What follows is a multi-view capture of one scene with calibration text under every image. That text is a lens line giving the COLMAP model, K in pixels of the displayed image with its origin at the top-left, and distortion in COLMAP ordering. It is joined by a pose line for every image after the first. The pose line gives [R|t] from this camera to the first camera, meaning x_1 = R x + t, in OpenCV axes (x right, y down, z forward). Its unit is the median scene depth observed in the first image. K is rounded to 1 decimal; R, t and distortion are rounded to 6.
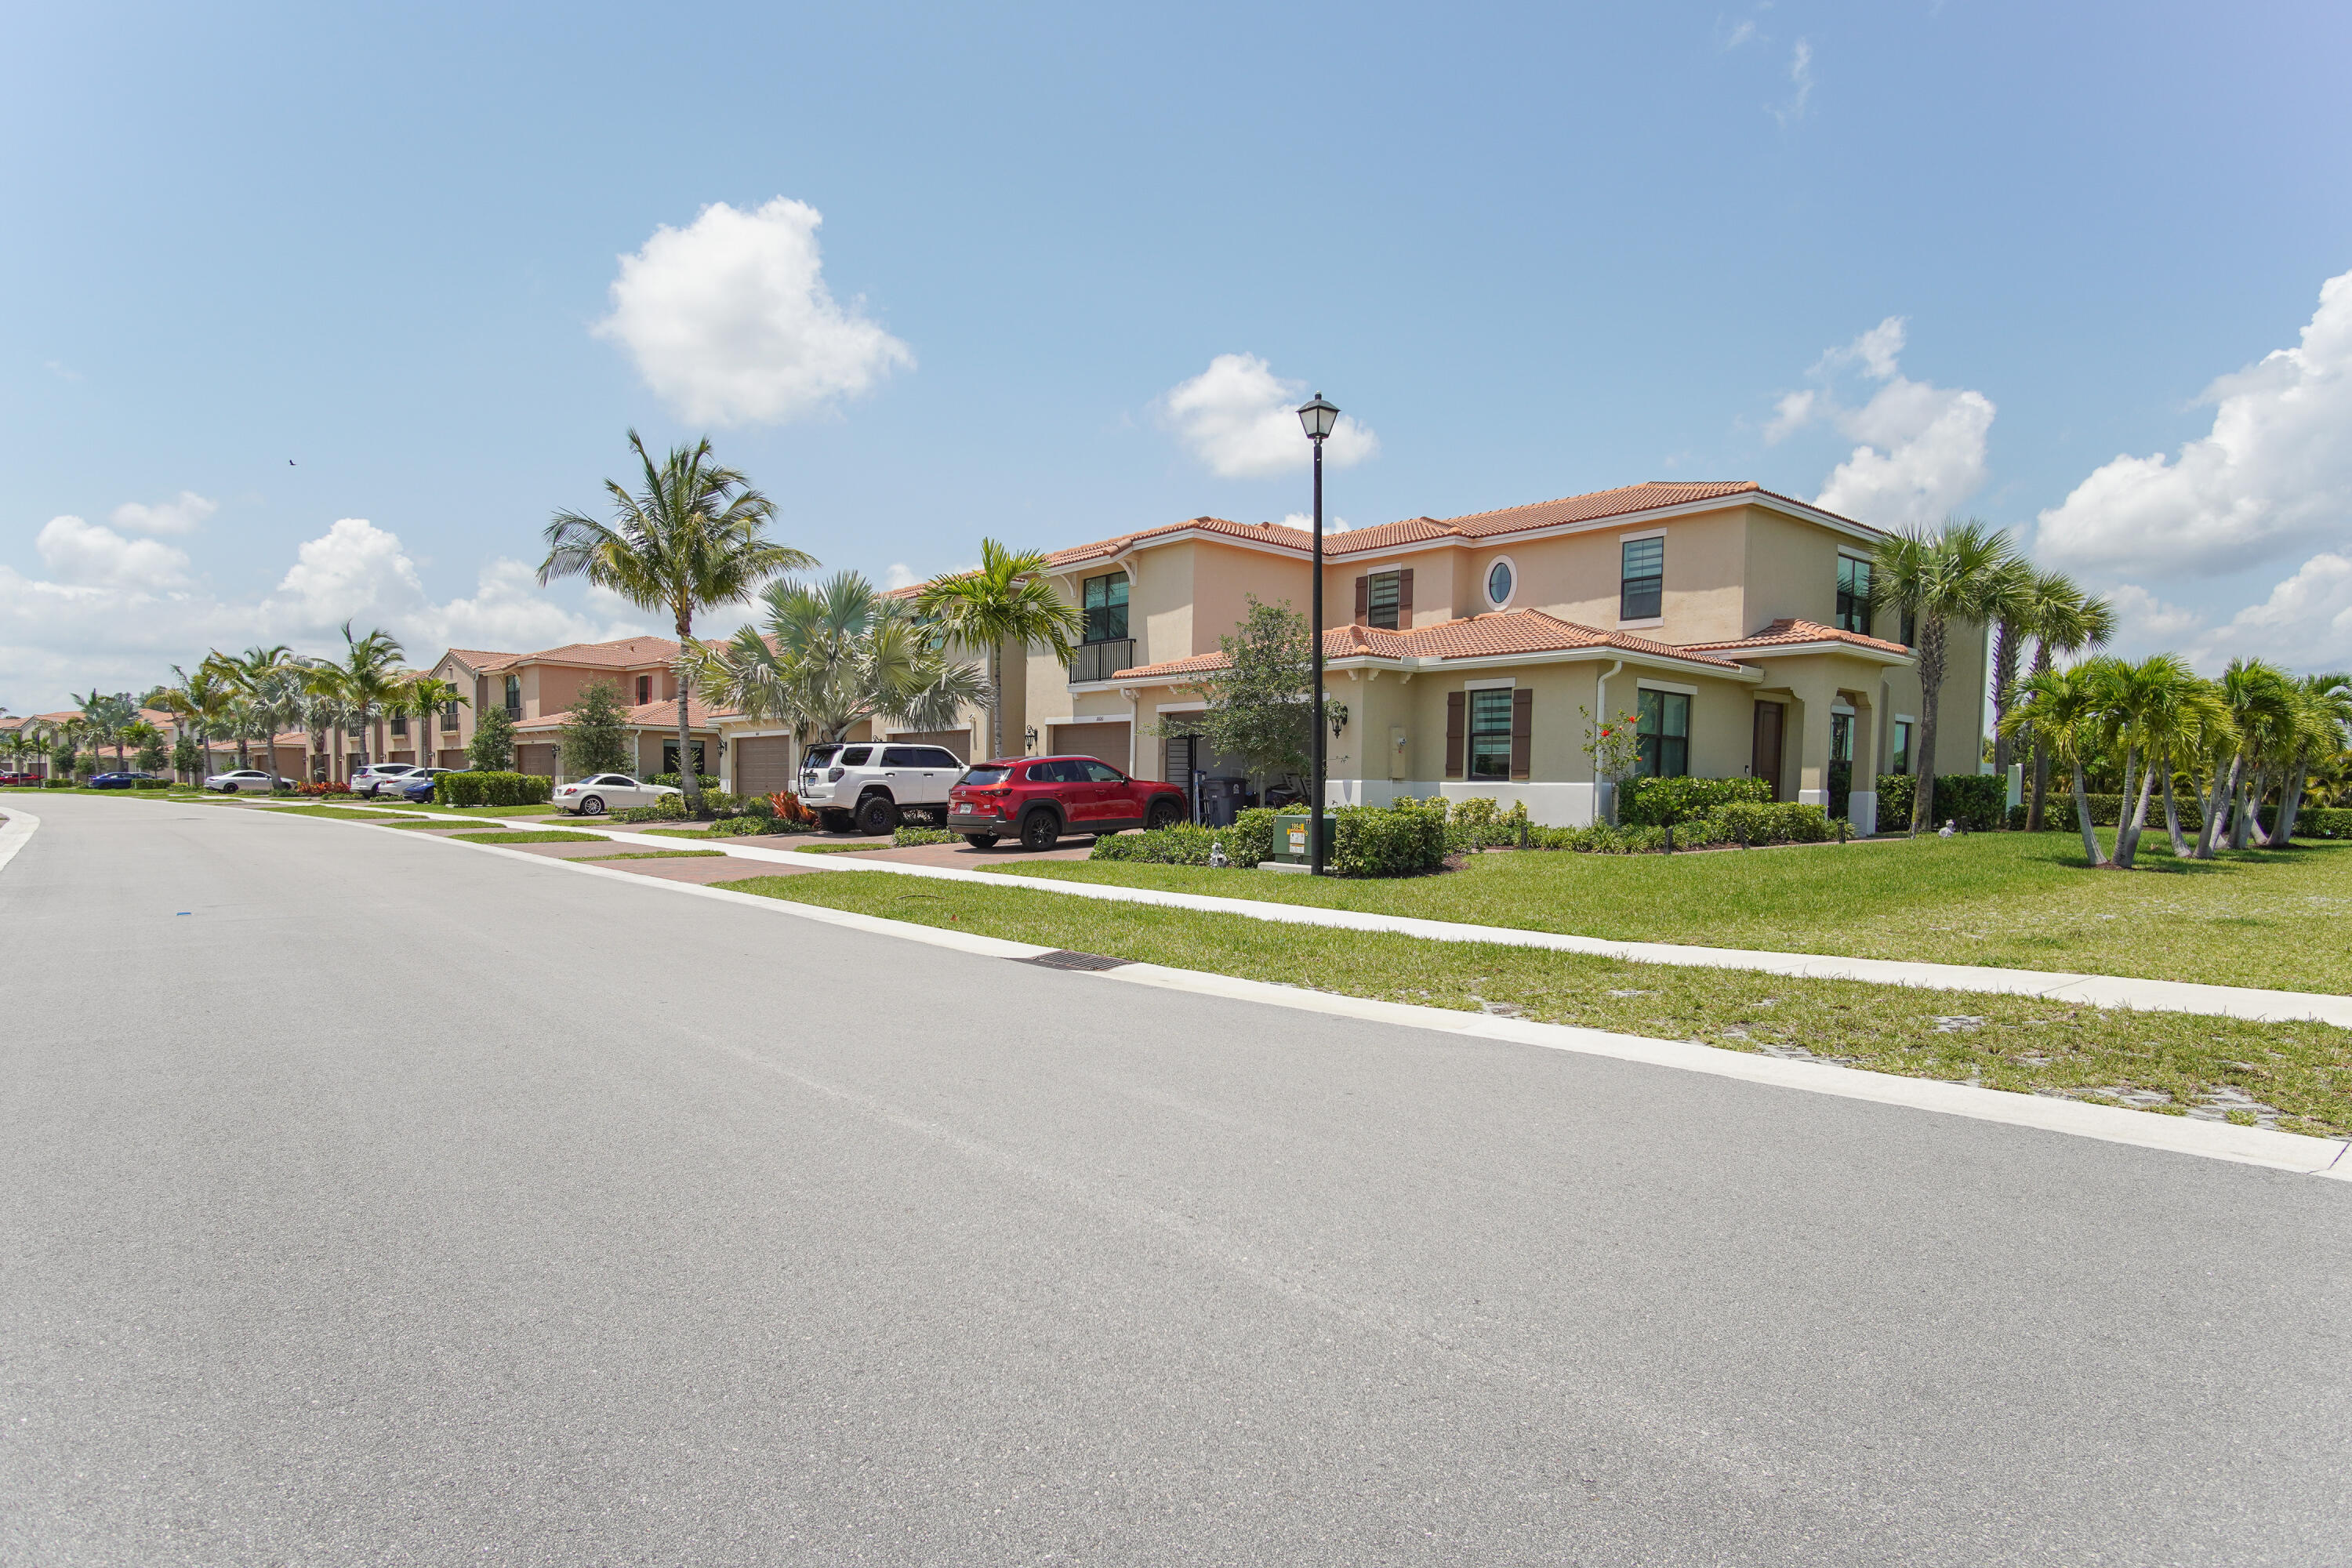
lens RADIAL K [[1296.4, 0, 1169.7], [0, 1296.4, 876.2], [0, 0, 1]] dist [-0.001112, 0.000233]
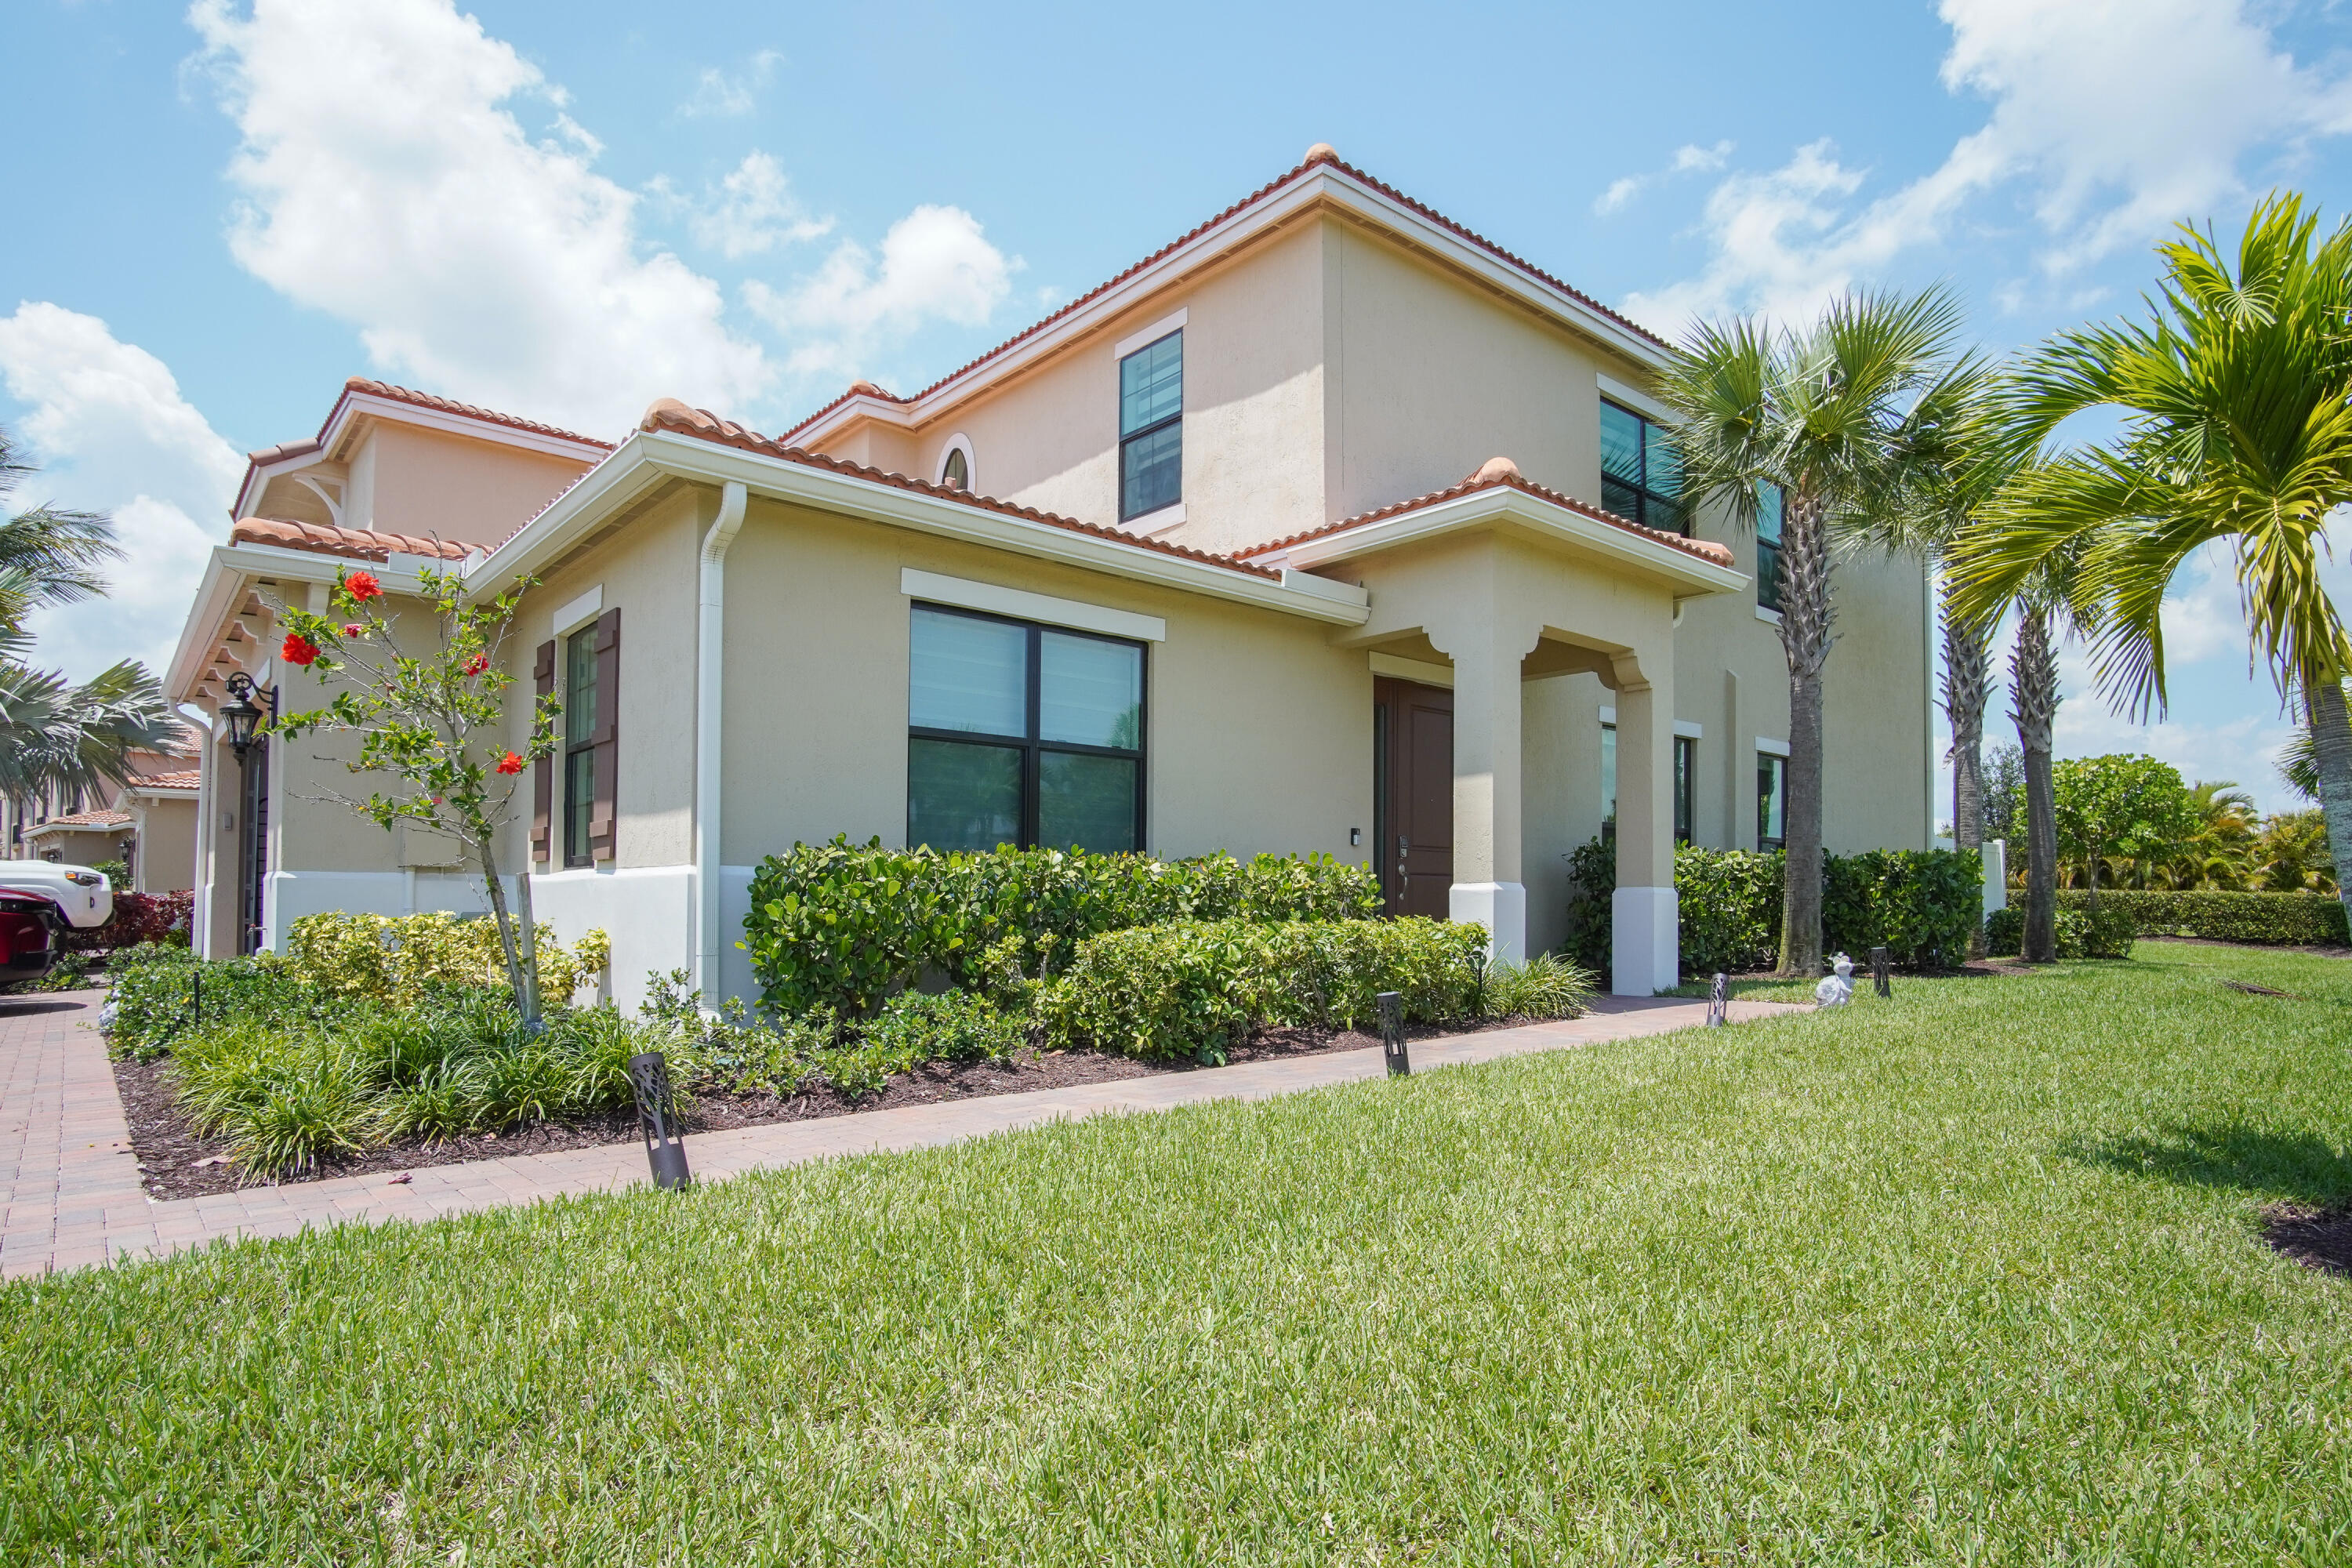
lens RADIAL K [[1296.4, 0, 1169.7], [0, 1296.4, 876.2], [0, 0, 1]] dist [-0.001112, 0.000233]
pose [[0.999837, -0.012313, 0.013230, 0.393971], [0.013379, 0.996392, -0.083813, -0.037157], [-0.012150, 0.083977, 0.996394, 0.610685]]
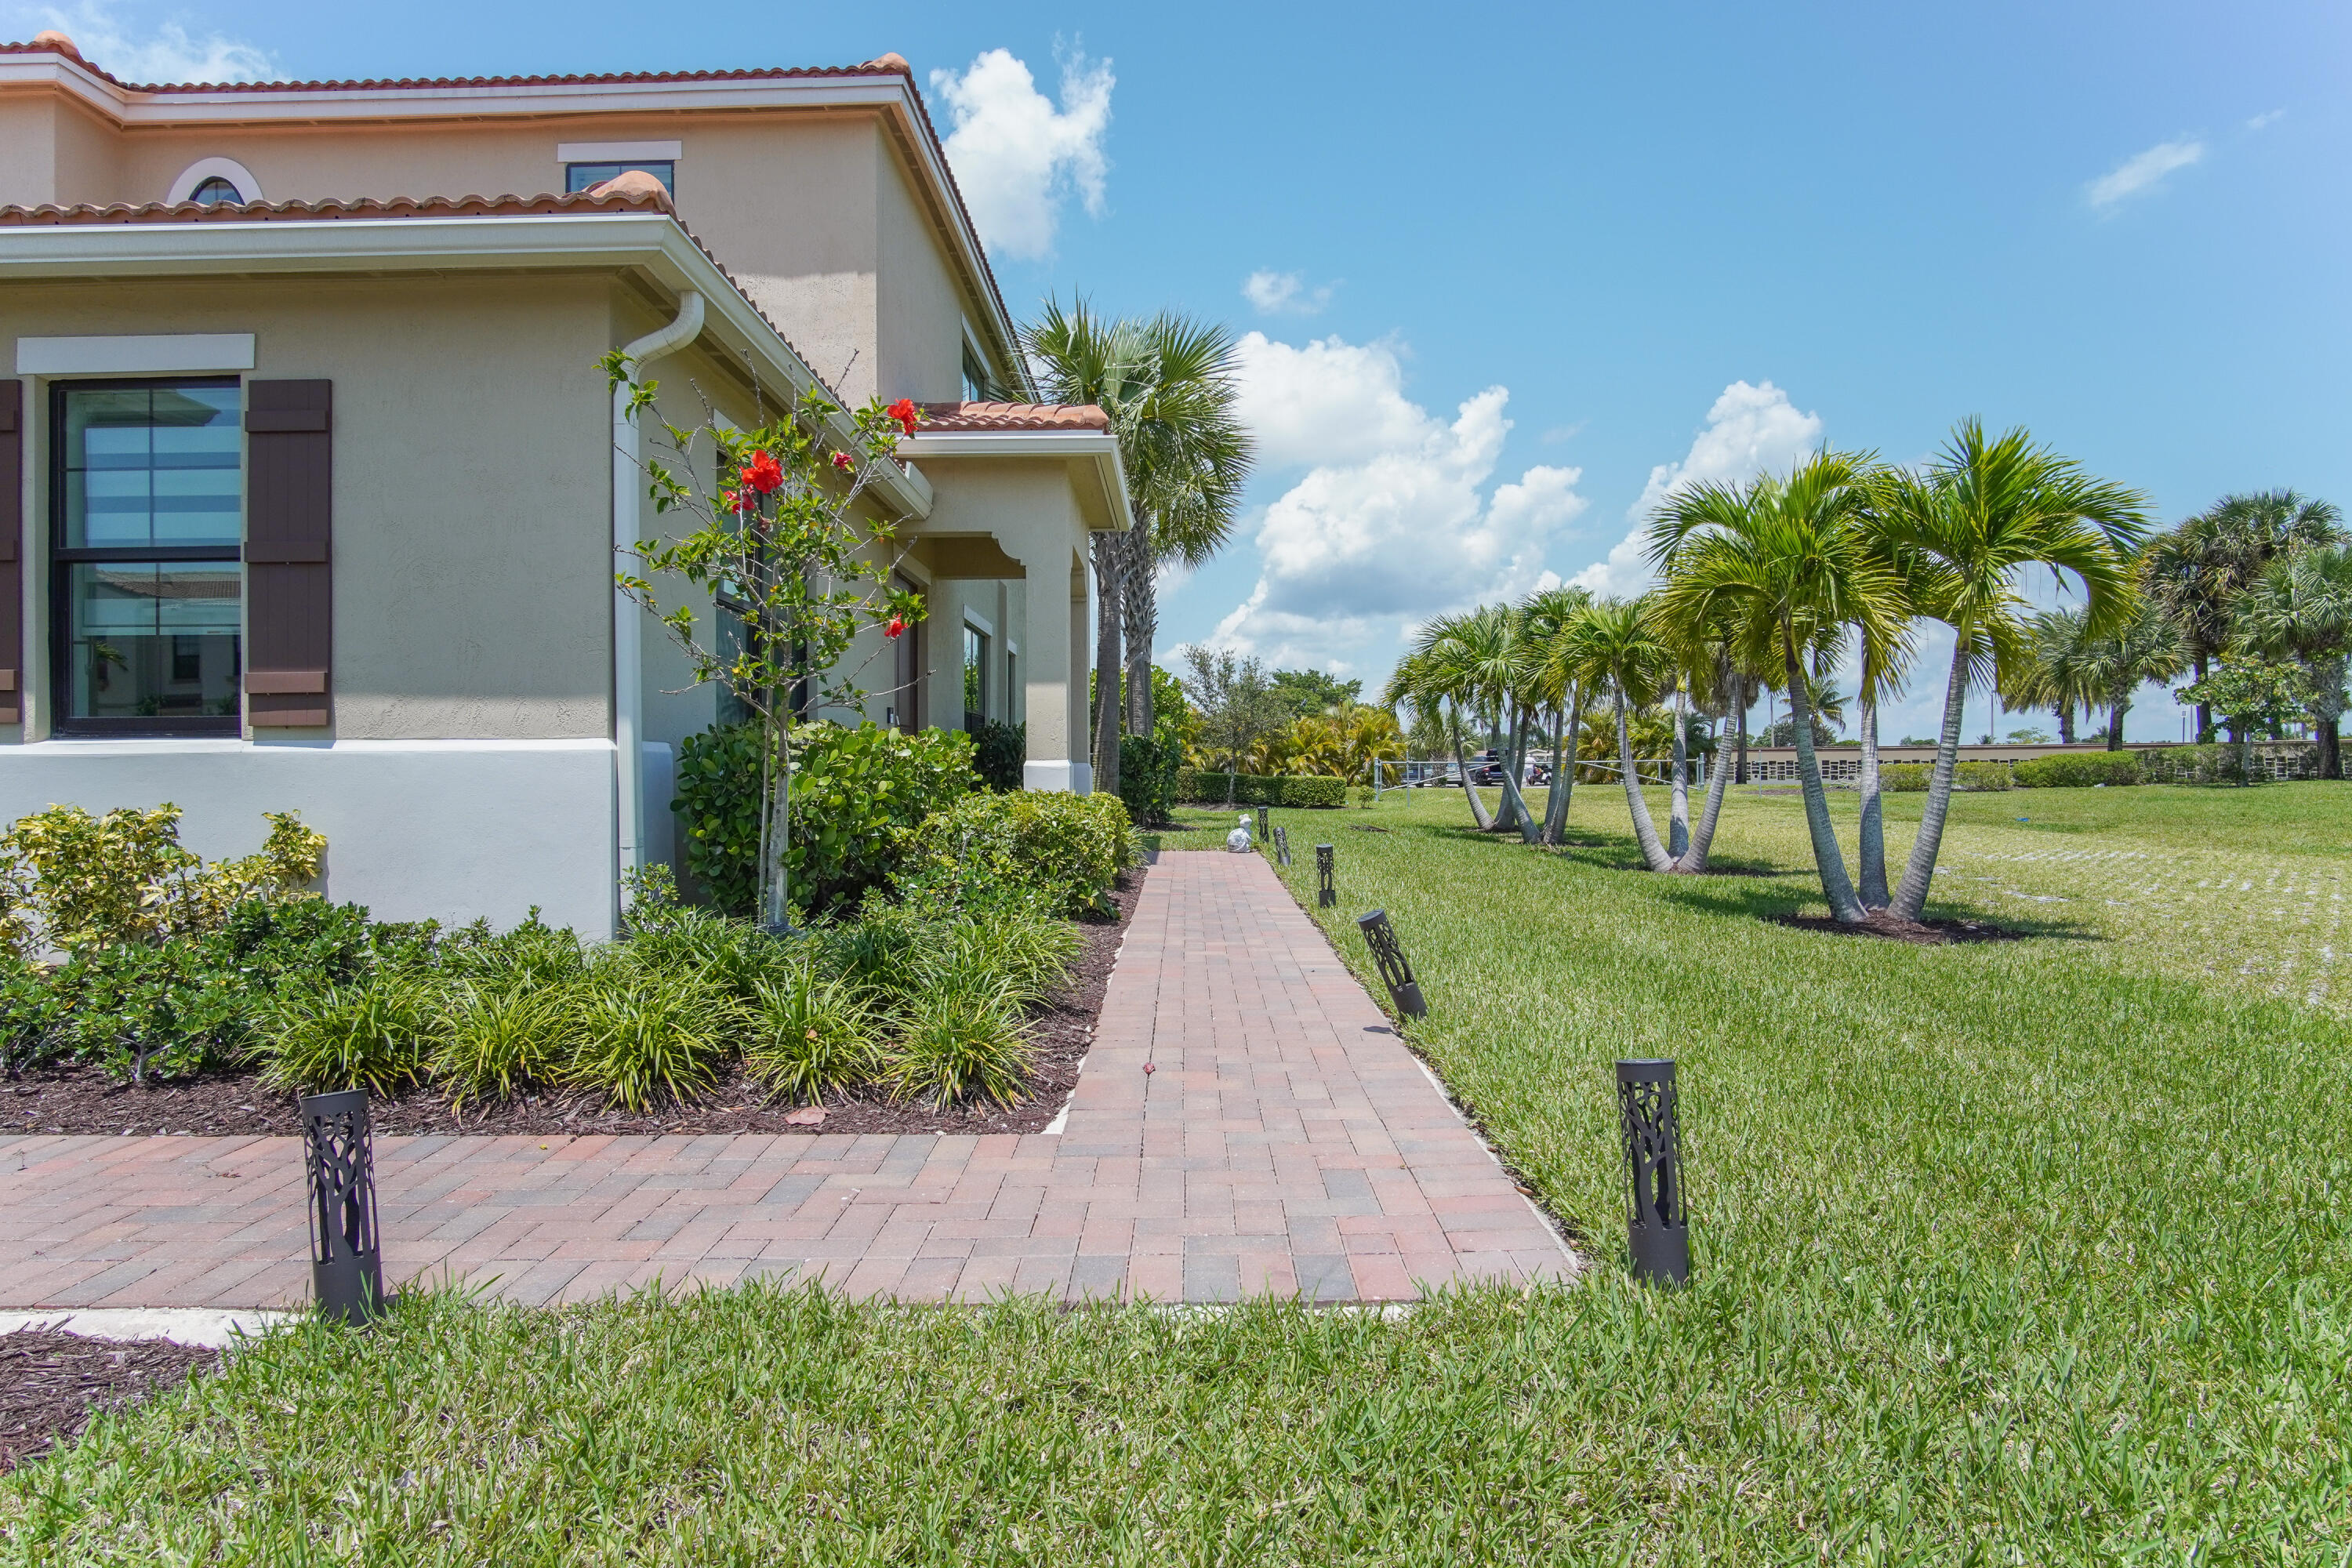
lens RADIAL K [[1262.3, 0, 1134.4], [0, 1262.3, 780.5], [0, 0, 1]] dist [-0.000719, 0.000138]
pose [[0.674470, -0.021706, 0.737983, 0.188024], [0.057540, 0.998073, -0.023232, -0.046769], [-0.736056, 0.058133, 0.674420, 0.672672]]
